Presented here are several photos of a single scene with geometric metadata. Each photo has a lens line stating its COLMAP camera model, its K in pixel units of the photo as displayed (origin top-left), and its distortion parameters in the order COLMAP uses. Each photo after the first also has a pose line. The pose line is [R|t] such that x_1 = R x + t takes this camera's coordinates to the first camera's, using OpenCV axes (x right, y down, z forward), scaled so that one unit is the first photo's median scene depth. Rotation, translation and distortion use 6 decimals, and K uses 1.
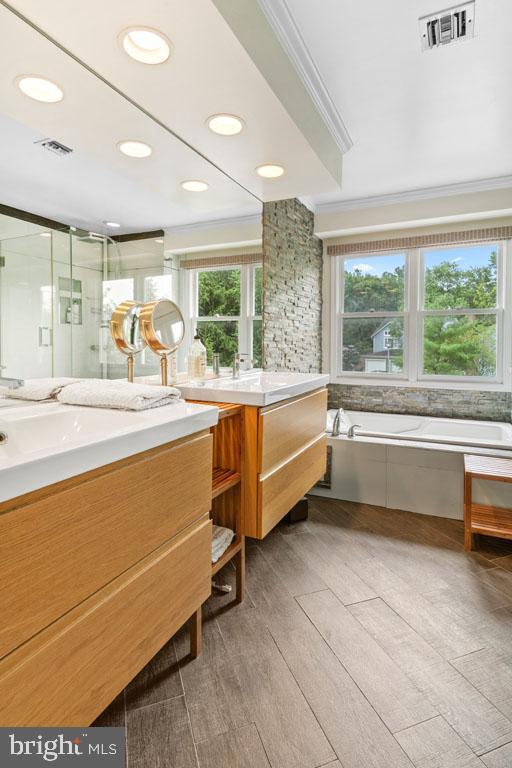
lens RADIAL K [[399.5, 0, 255.9], [0, 399.5, 349.2], [0, 0, 1]] dist [0.002798, 0.000340]
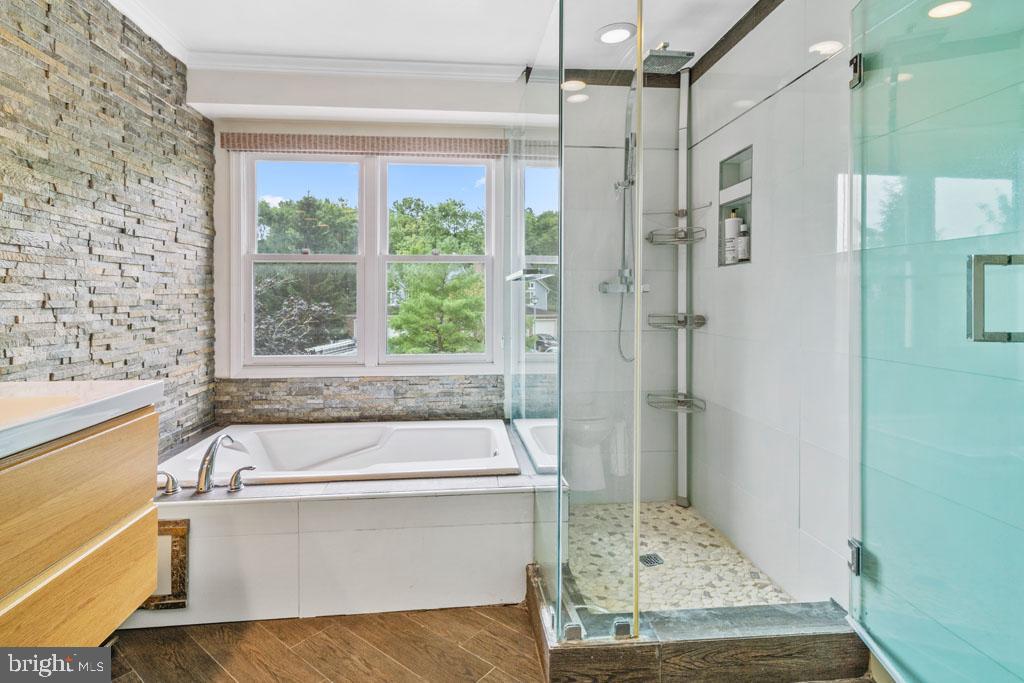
lens RADIAL K [[526.7, 0, 509.0], [0, 526.7, 303.9], [0, 0, 1]] dist [0.002232, -0.000328]
pose [[0.854824, -0.010010, 0.518821, 0.144642], [0.011685, 0.999932, 0.000041, -0.015470], [-0.518786, 0.006027, 0.854883, 0.173705]]
